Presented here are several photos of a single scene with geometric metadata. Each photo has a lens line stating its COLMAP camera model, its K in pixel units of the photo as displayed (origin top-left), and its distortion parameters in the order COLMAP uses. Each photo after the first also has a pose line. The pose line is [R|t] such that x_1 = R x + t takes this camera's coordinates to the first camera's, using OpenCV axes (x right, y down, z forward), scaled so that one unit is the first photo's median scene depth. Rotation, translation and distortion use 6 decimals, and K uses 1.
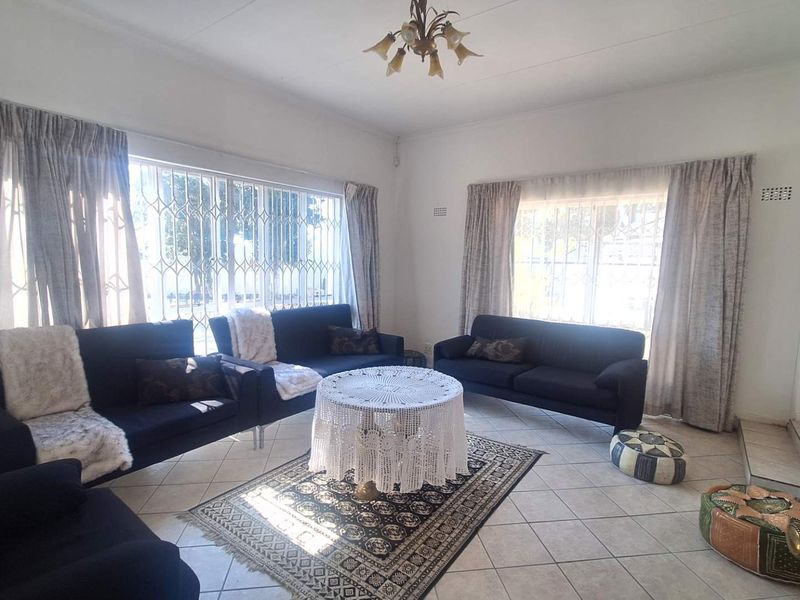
lens RADIAL K [[420.5, 0, 400.0], [0, 420.5, 300.0], [0, 0, 1]] dist [-0.008191, -0.000428]
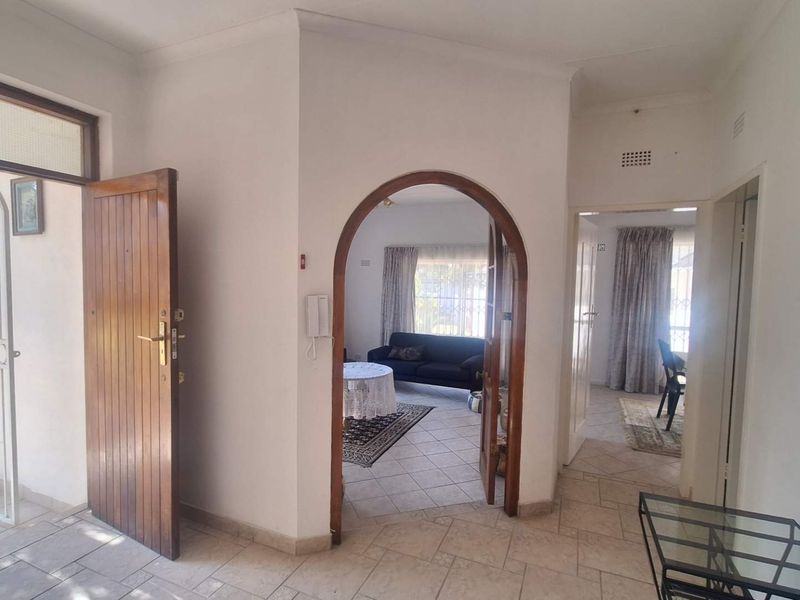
lens RADIAL K [[420.5, 0, 400.0], [0, 420.5, 300.0], [0, 0, 1]] dist [-0.008191, -0.000428]
pose [[0.971987, -0.010272, 0.234808, -0.172789], [0.021823, 0.998673, -0.046646, -0.012421], [-0.234018, 0.050463, 0.970922, -0.581067]]
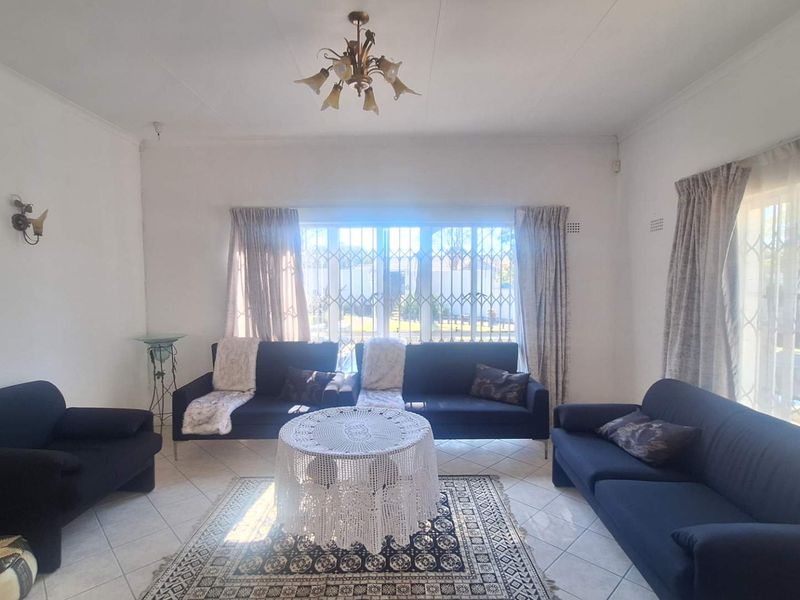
lens RADIAL K [[420.5, 0, 400.0], [0, 420.5, 300.0], [0, 0, 1]] dist [-0.008191, -0.000428]
pose [[0.593600, 0.010309, -0.804694, 0.533761], [-0.064484, 0.997312, -0.034791, -0.041673], [0.802172, 0.072542, 0.592670, 0.318156]]
